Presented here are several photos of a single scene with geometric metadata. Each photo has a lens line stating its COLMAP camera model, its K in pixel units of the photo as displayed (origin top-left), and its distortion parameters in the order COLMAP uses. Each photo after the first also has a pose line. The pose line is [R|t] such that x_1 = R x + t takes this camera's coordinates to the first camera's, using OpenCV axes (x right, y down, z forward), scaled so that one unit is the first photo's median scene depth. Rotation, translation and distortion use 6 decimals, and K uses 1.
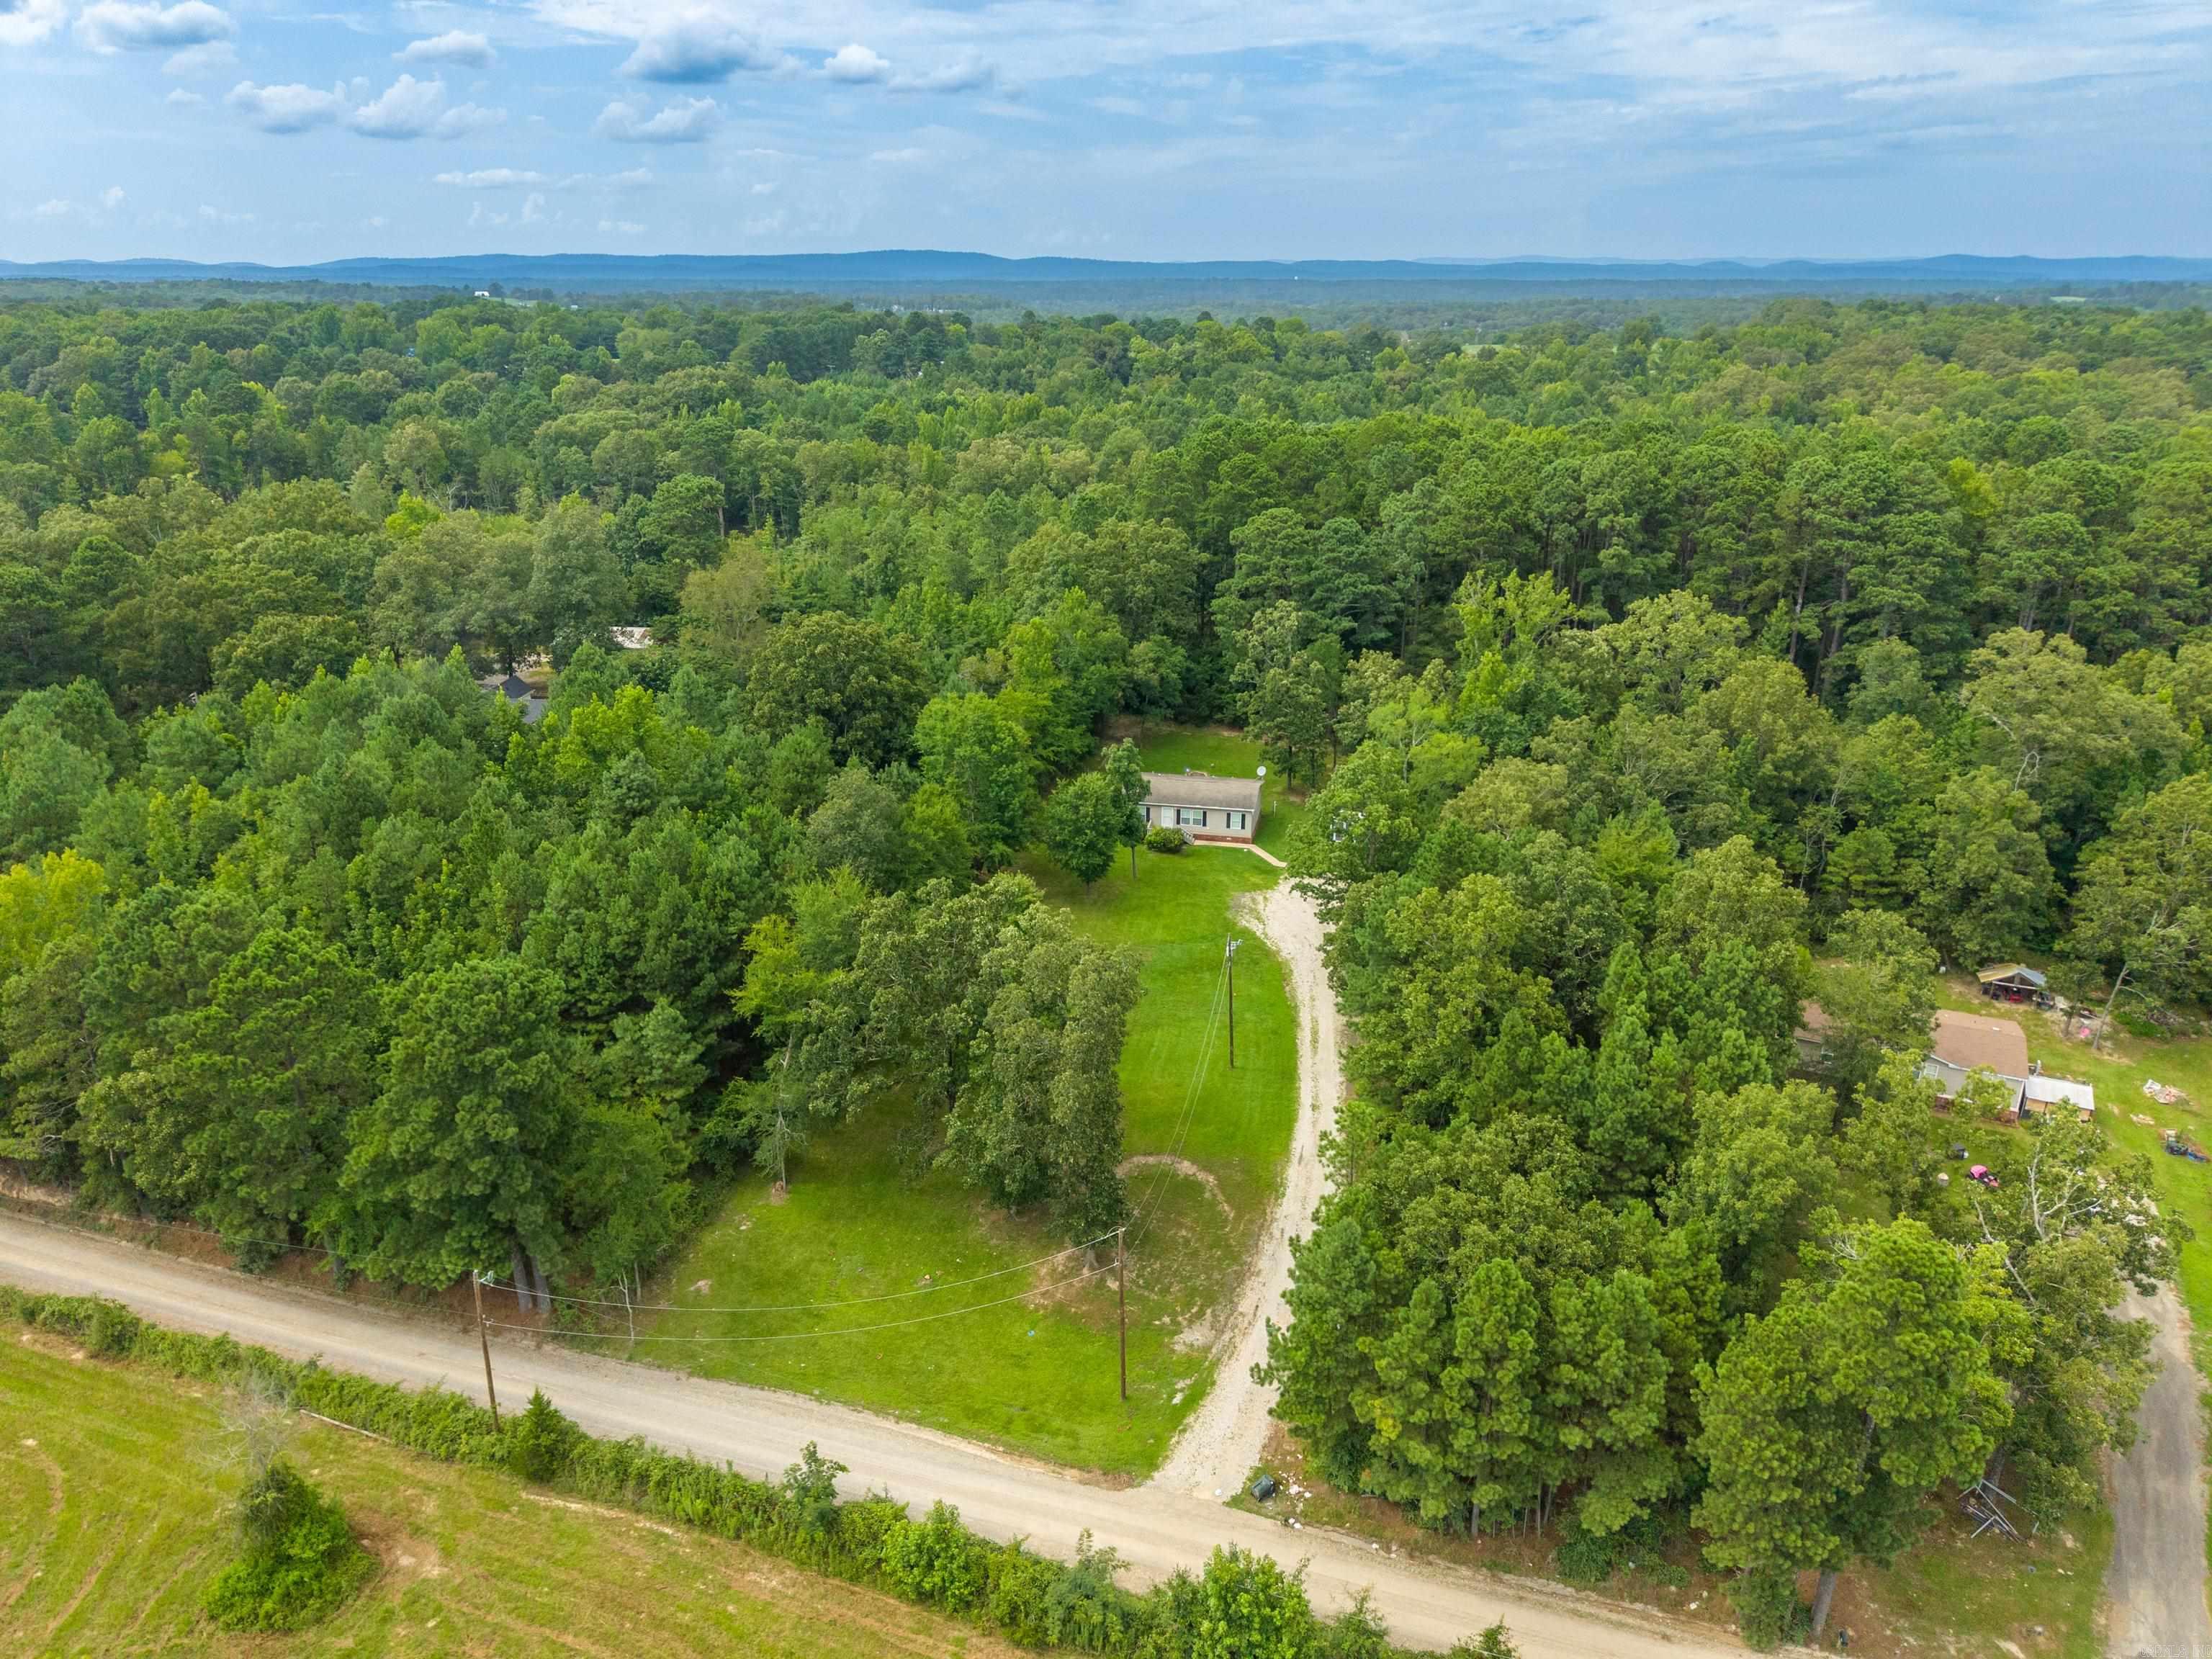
lens RADIAL K [[1501.9, 0, 1100.6], [0, 1501.9, 838.9], [0, 0, 1]] dist [0.027837, -0.024288]
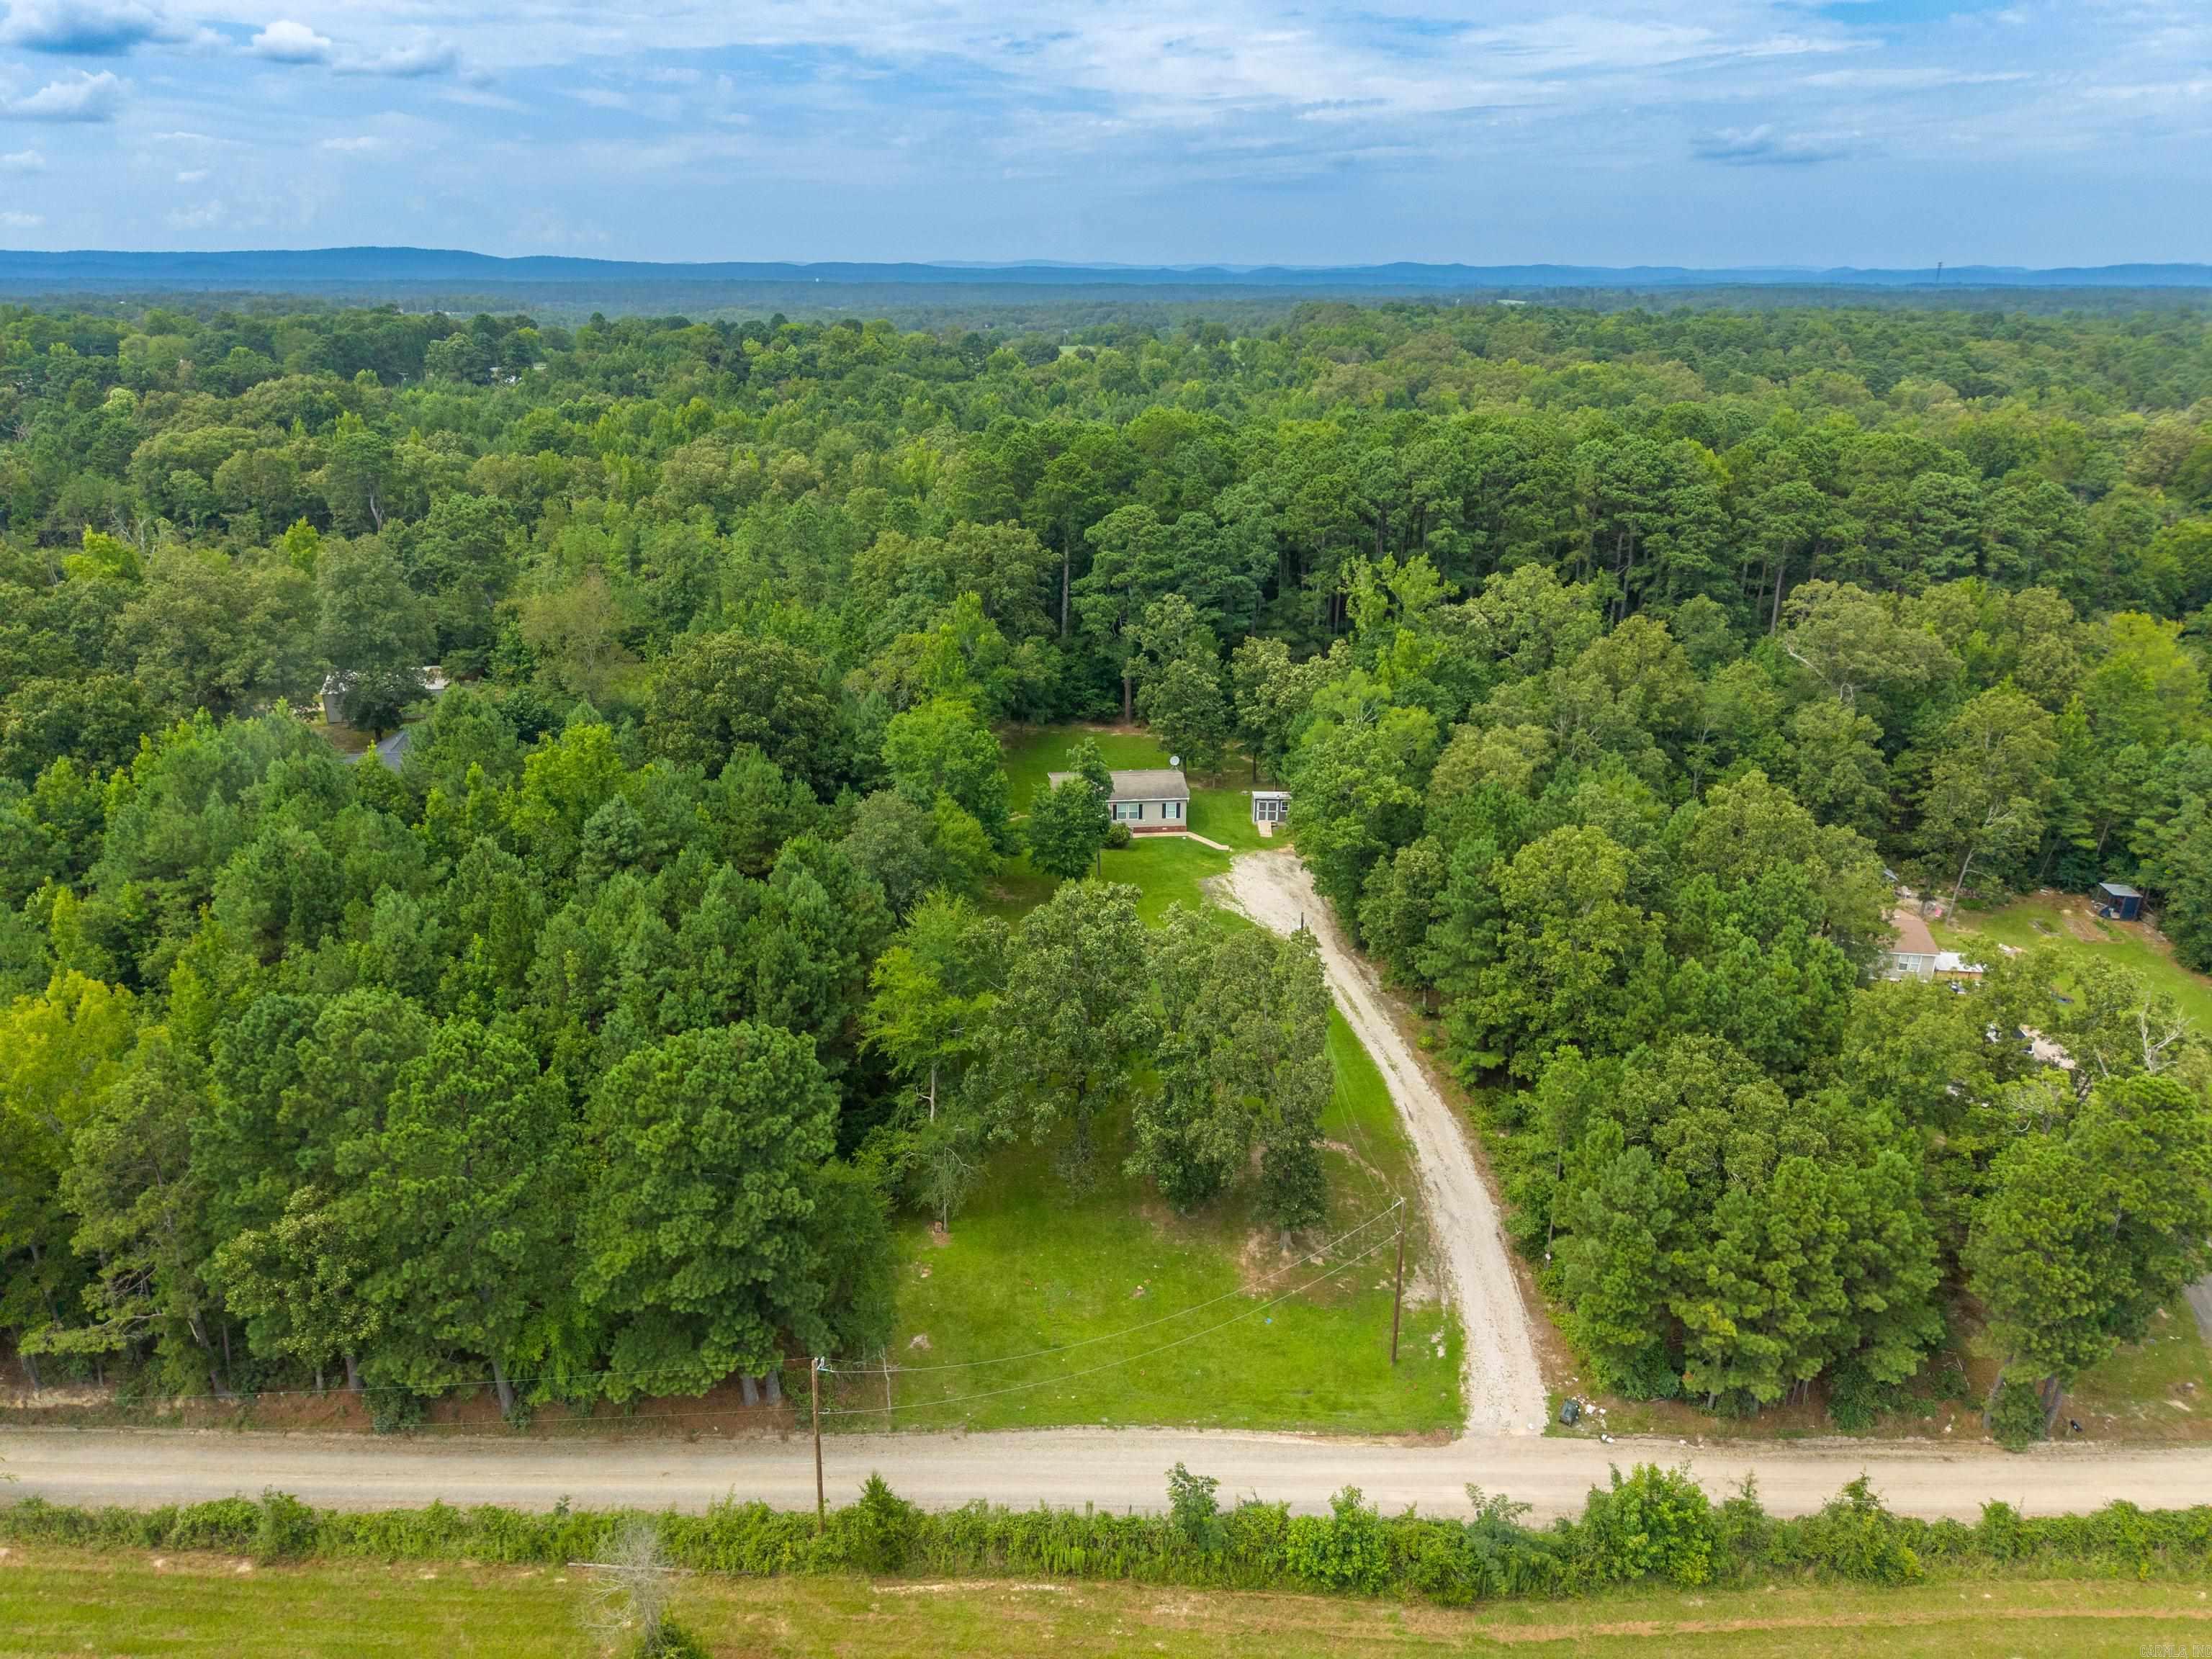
lens RADIAL K [[1501.9, 0, 1102.4], [0, 1501.9, 836.7], [0, 0, 1]] dist [0.027837, -0.024288]
pose [[0.952292, -0.103052, 0.287264, -0.254226], [0.103826, 0.994516, 0.012584, -0.012135], [-0.286985, 0.017842, 0.957769, 0.035646]]
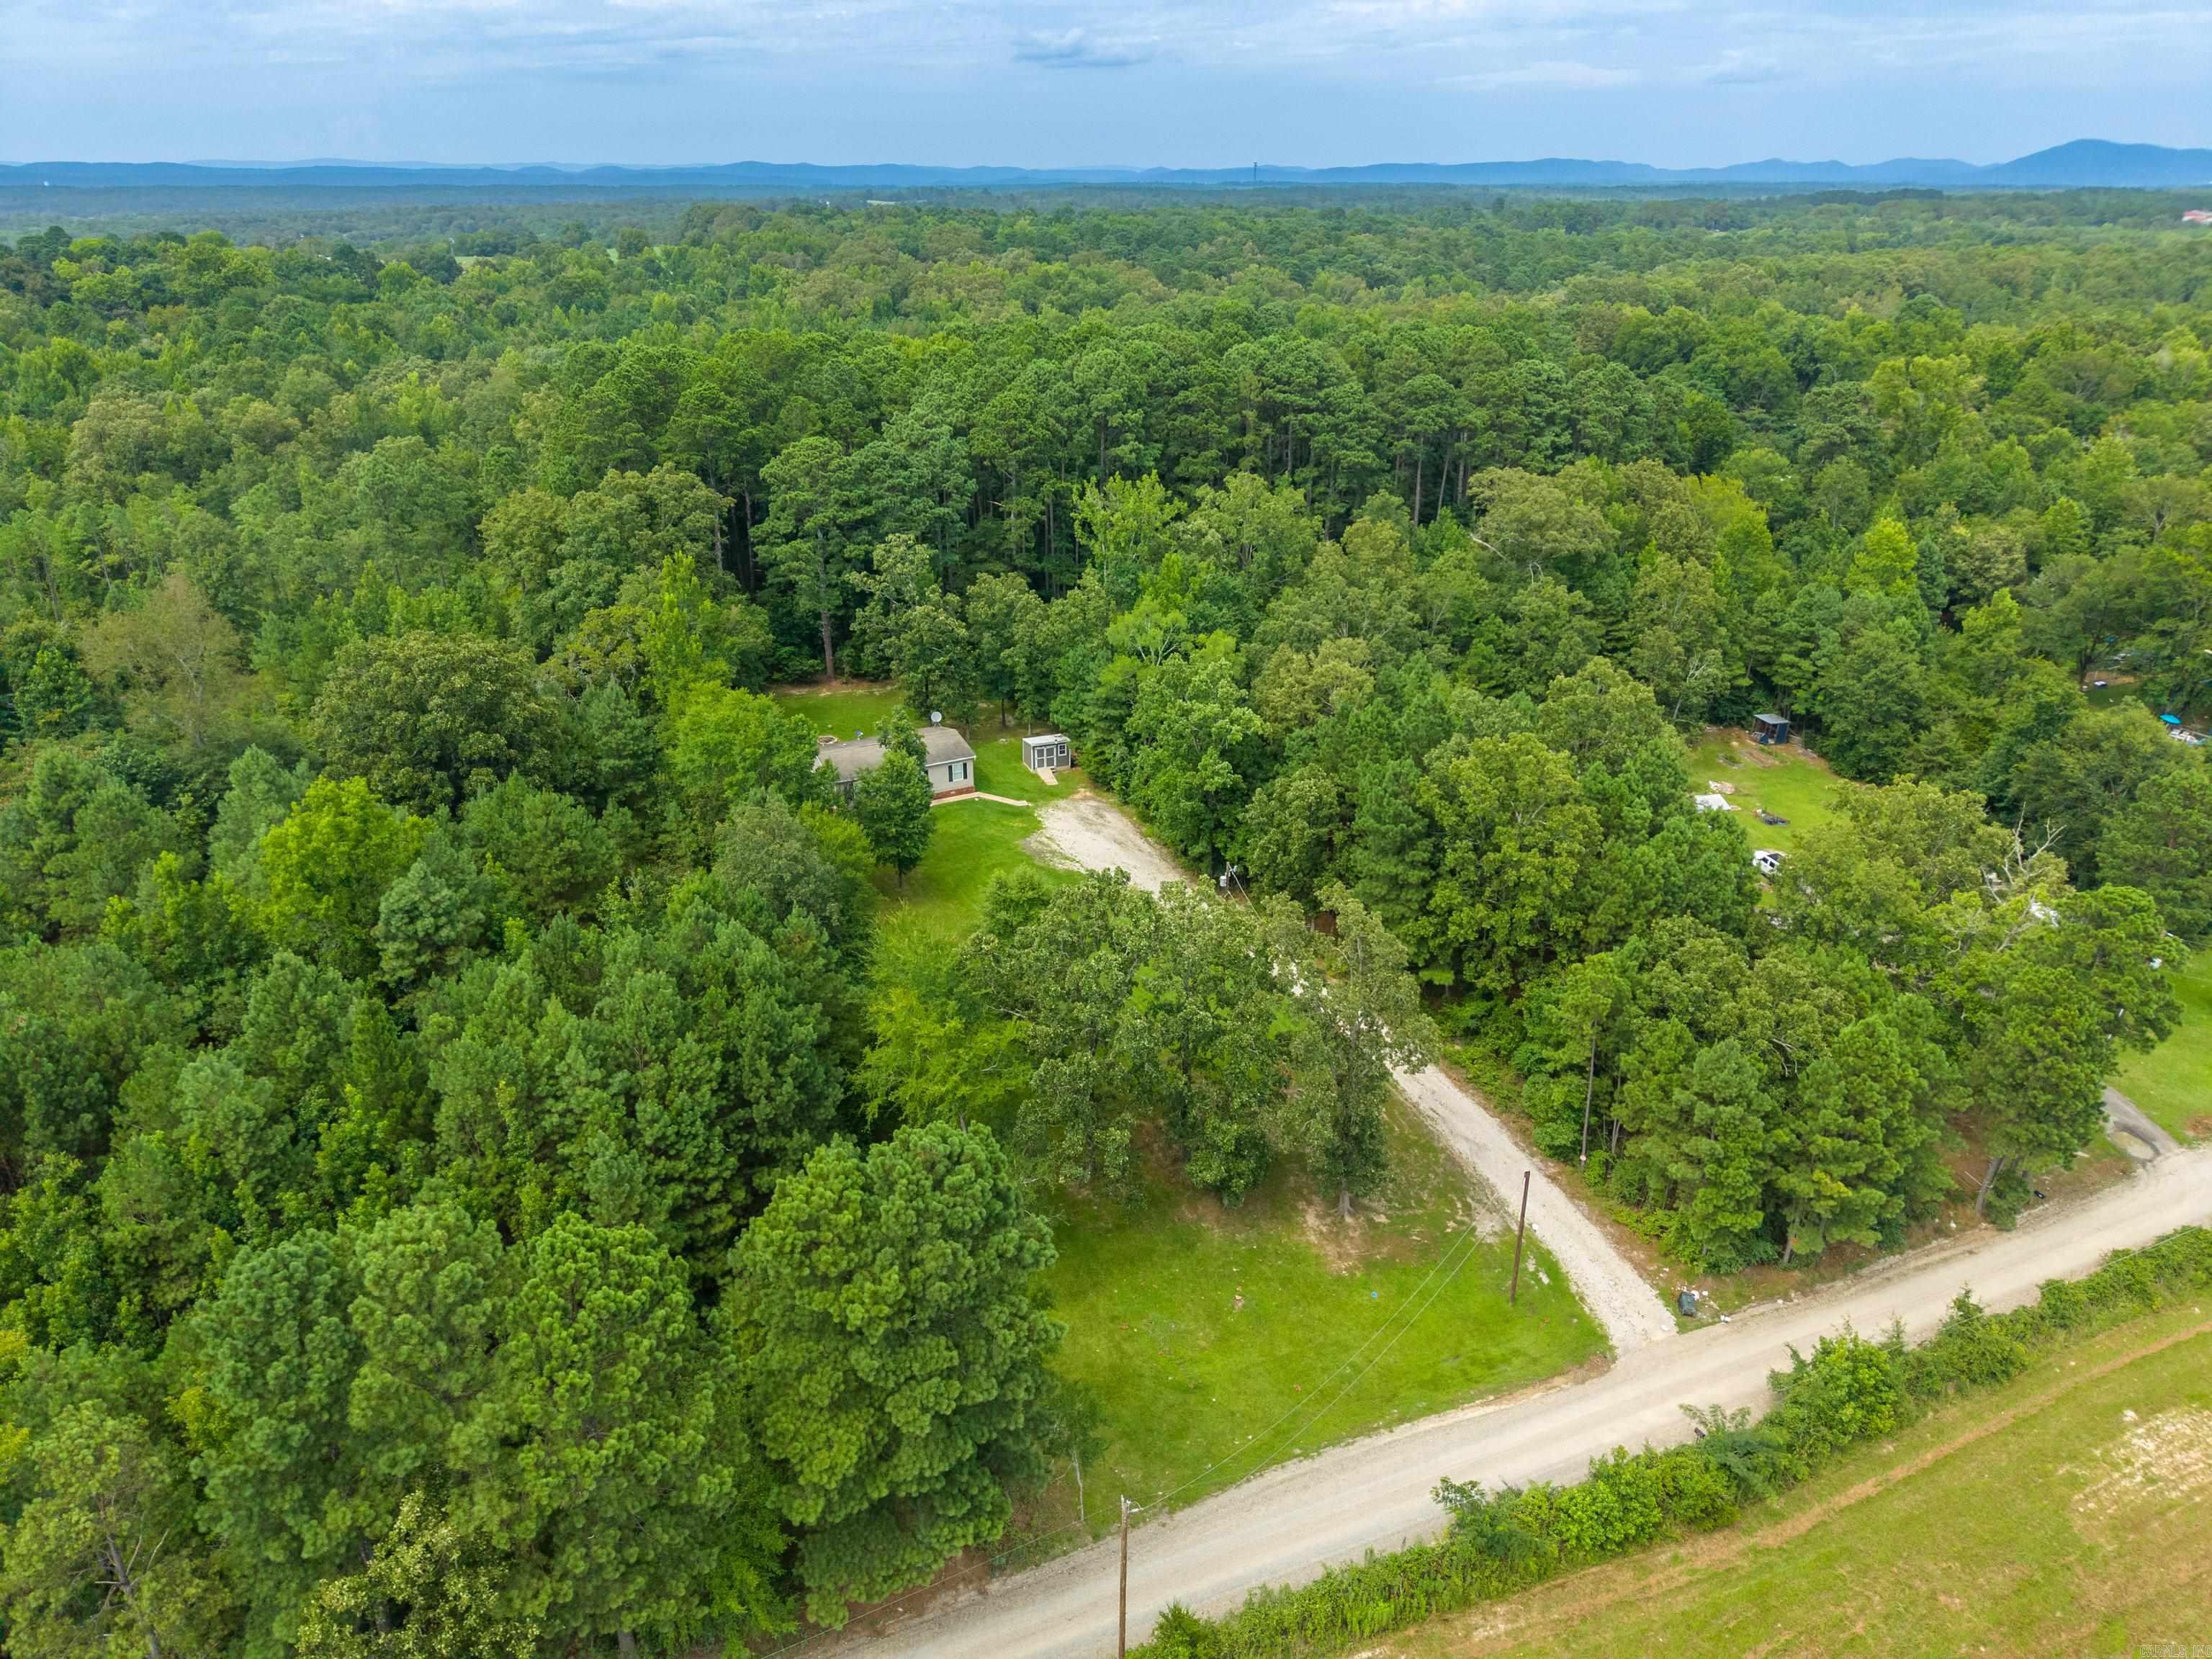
lens RADIAL K [[1501.9, 0, 1110.6], [0, 1501.9, 832.3], [0, 0, 1]] dist [0.027837, -0.024288]
pose [[0.752946, -0.263712, 0.602934, -0.421795], [0.233234, 0.963662, 0.130225, -0.076847], [-0.615366, 0.042572, 0.787091, 0.204723]]
